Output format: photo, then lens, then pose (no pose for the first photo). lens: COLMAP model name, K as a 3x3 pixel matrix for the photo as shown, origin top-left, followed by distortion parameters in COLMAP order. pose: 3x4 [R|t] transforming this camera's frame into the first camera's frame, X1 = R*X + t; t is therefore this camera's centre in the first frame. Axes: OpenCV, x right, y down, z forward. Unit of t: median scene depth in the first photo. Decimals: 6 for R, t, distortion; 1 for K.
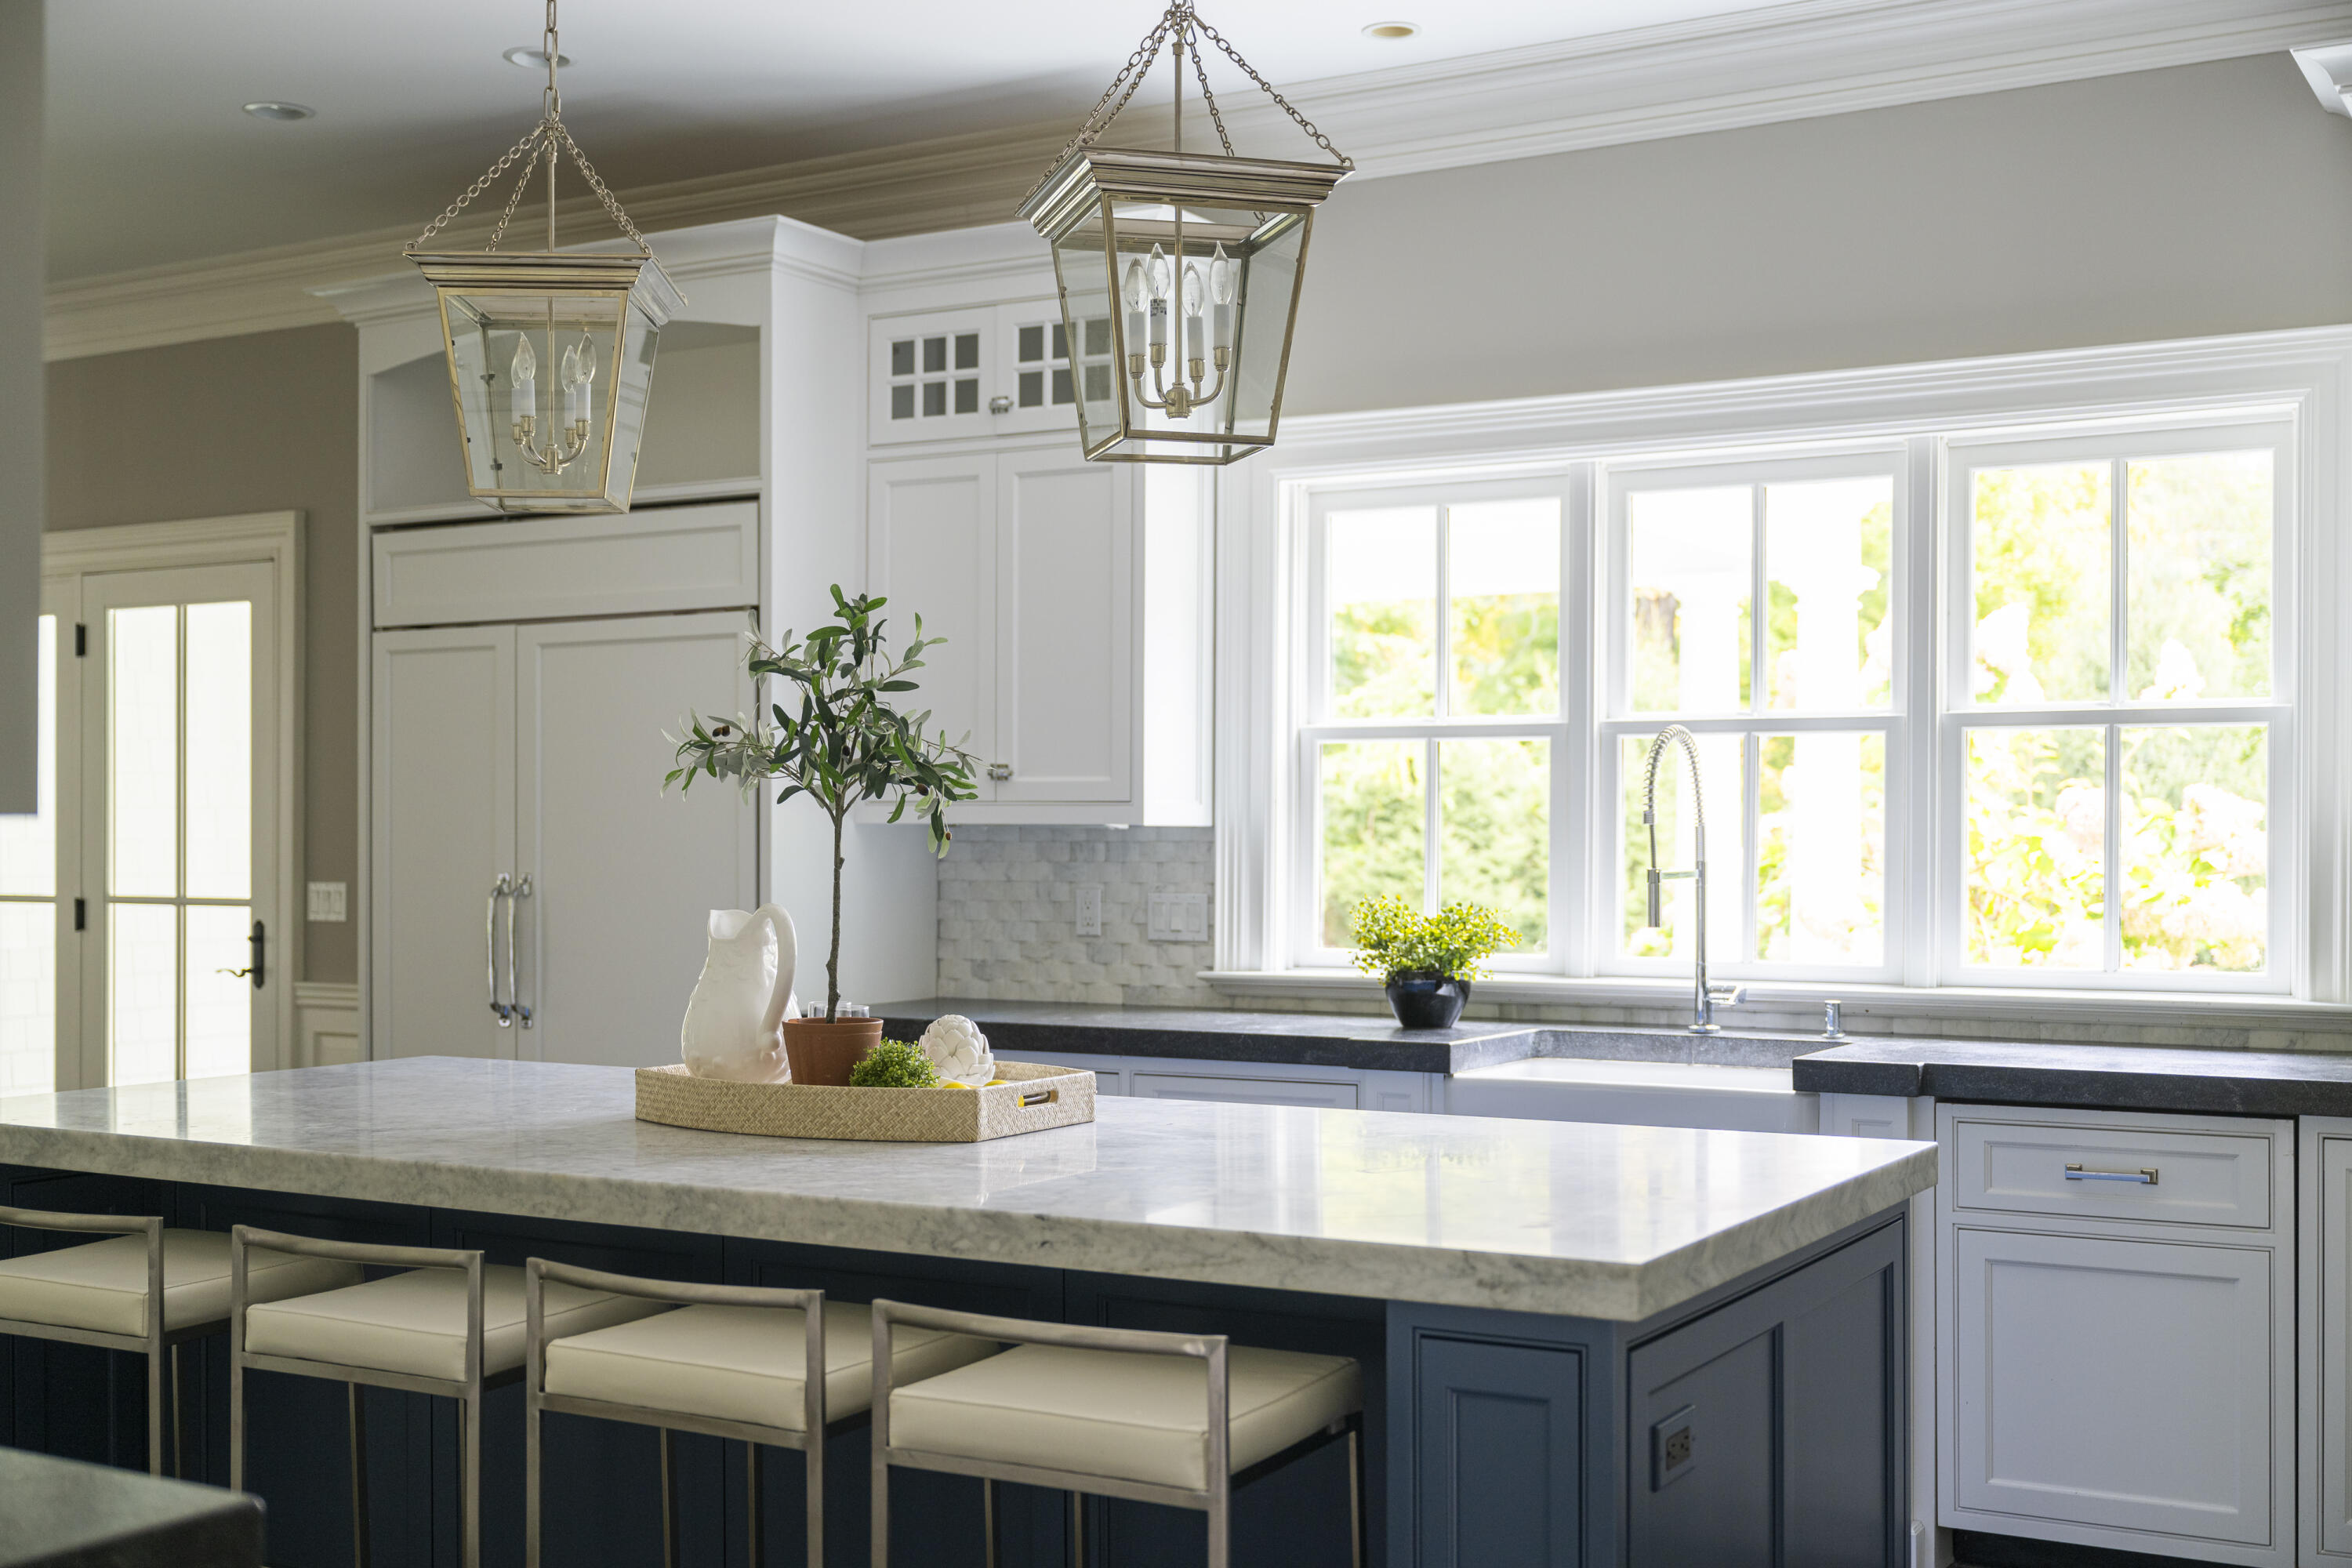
lens RADIAL K [[2702.3, 0, 1176.9], [0, 2702.3, 794.8], [0, 0, 1]] dist [-0.001289, 0.000000]
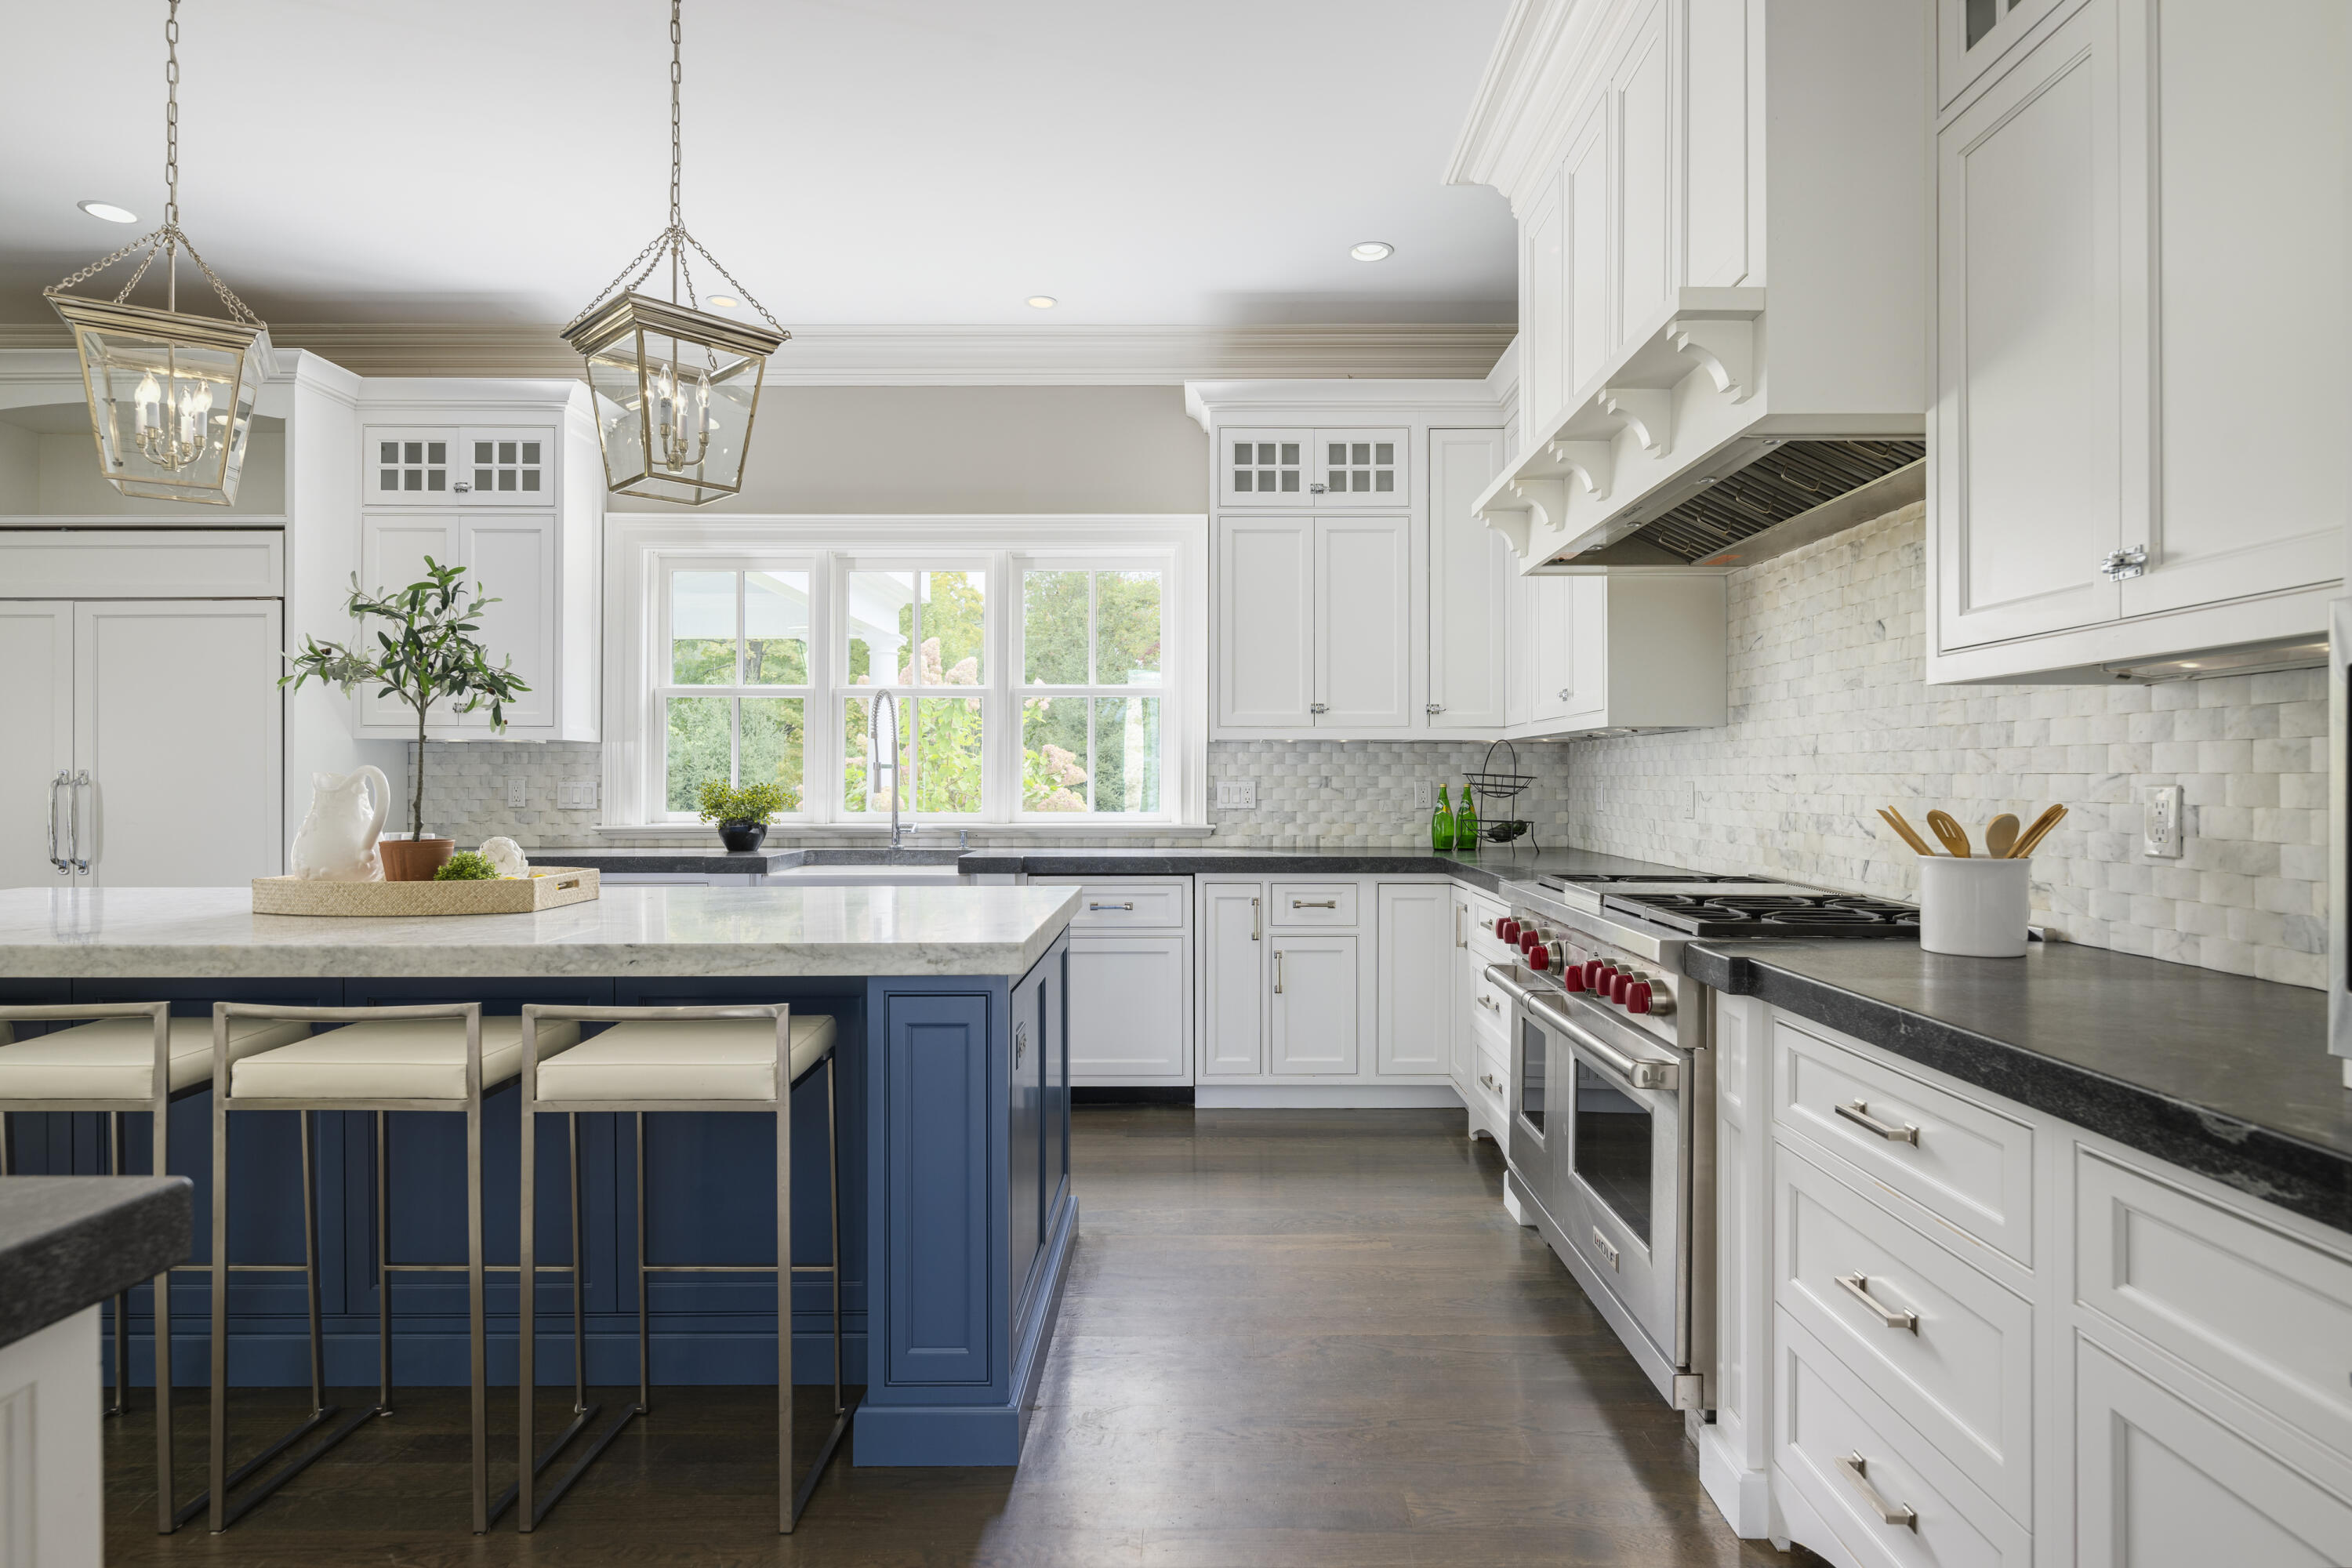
lens RADIAL K [[1261.8, 0, 1174.7], [0, 1261.8, 770.2], [0, 0, 1]] dist [-0.000013, 0.000336]
pose [[0.859330, 0.005064, 0.511396, -0.125570], [-0.004842, 0.999987, -0.001766, 0.042876], [-0.511398, -0.000958, 0.859344, 0.161341]]
